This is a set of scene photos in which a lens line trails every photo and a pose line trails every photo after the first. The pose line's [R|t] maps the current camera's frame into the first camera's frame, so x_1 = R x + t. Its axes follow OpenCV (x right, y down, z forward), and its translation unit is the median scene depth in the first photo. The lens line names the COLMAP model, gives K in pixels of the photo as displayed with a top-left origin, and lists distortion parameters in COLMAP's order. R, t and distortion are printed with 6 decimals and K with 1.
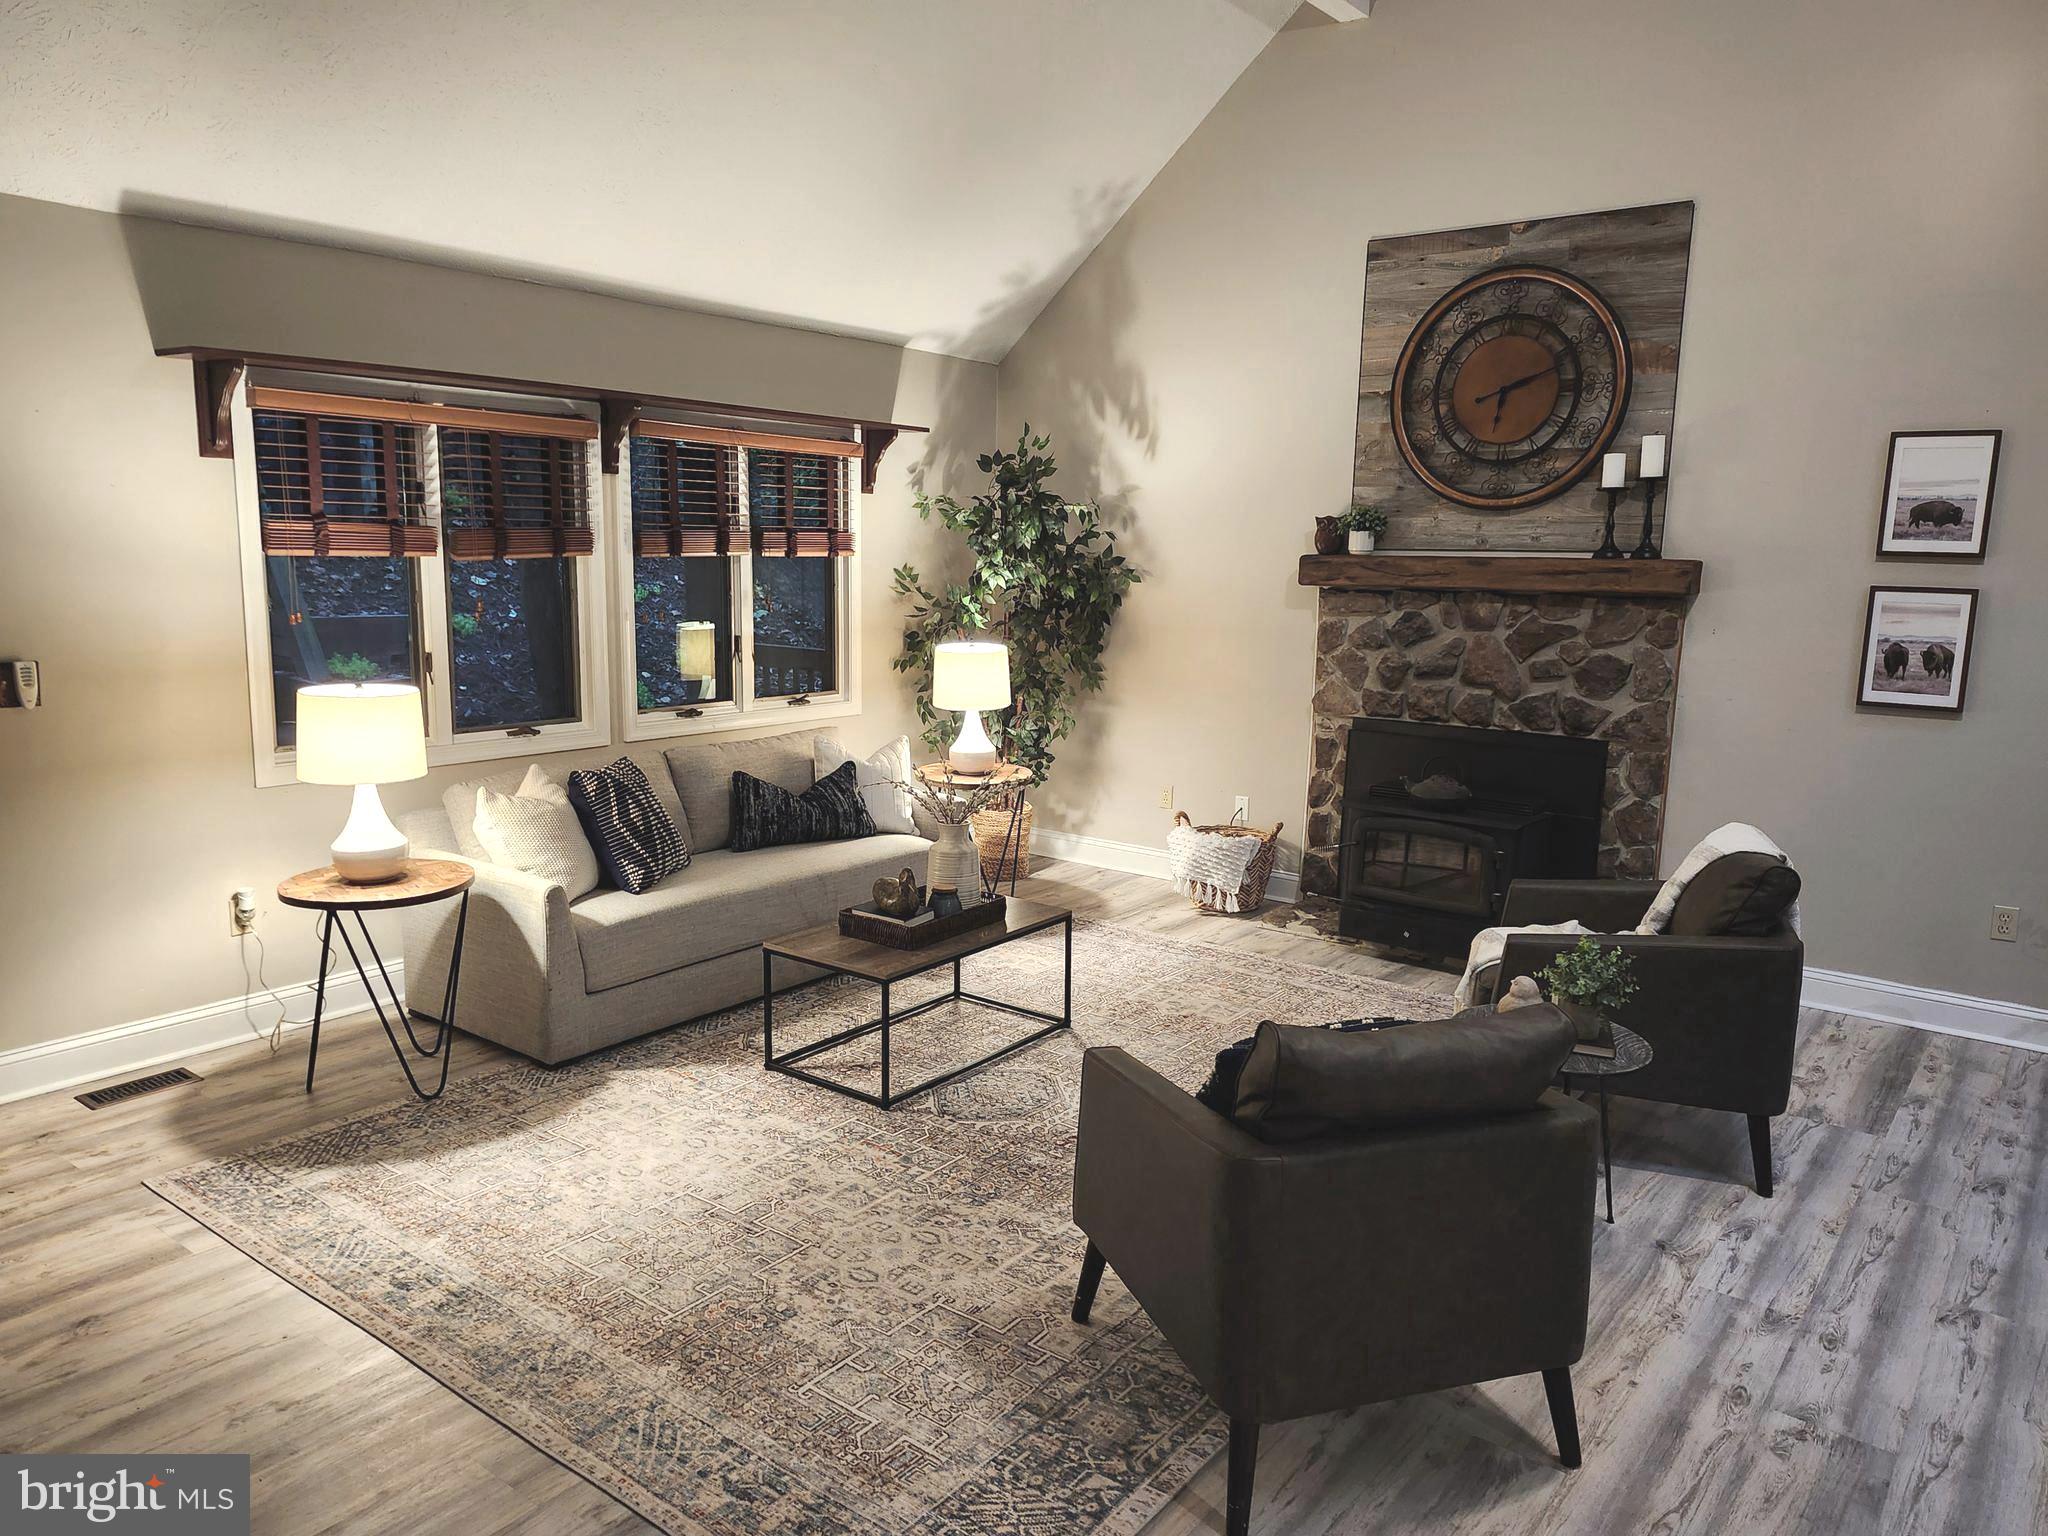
lens RADIAL K [[1419.5, 0, 1018.1], [0, 1419.5, 769.7], [0, 0, 1]] dist [0.077016, -0.078425]
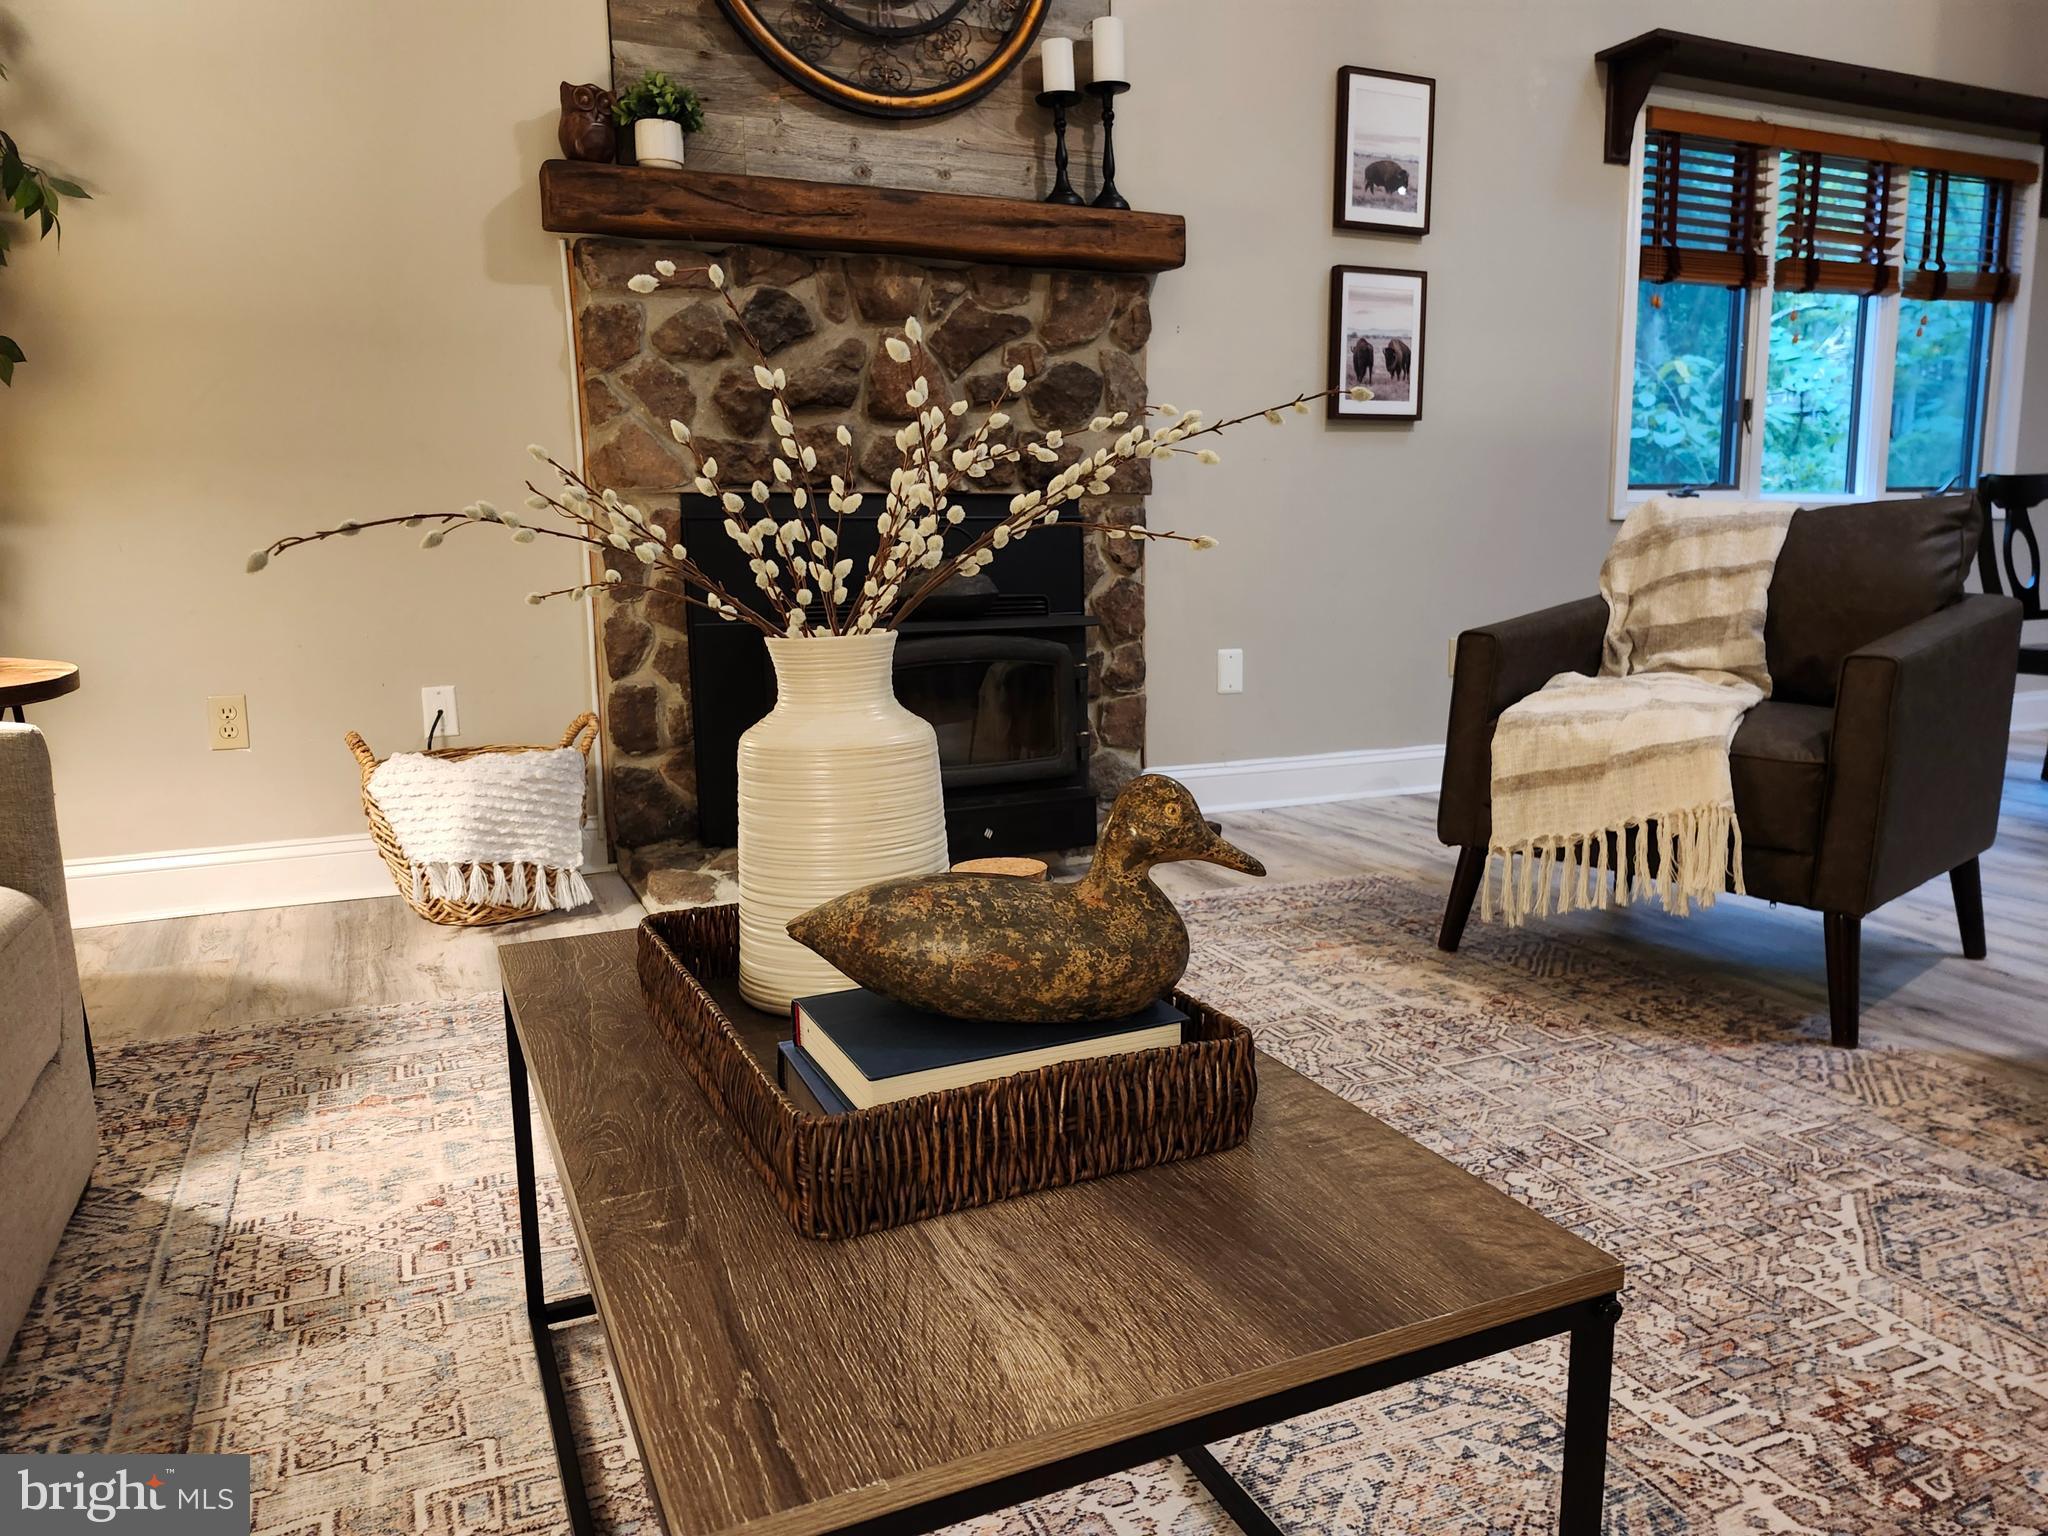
lens RADIAL K [[1419.5, 0, 1062.9], [0, 1419.5, 759.6], [0, 0, 1]] dist [0.077016, -0.078425]
pose [[0.464974, -0.167541, 0.869327, -0.215557], [0.163534, 0.981287, 0.101650, 0.035825], [-0.870089, 0.094899, 0.483672, 0.744125]]
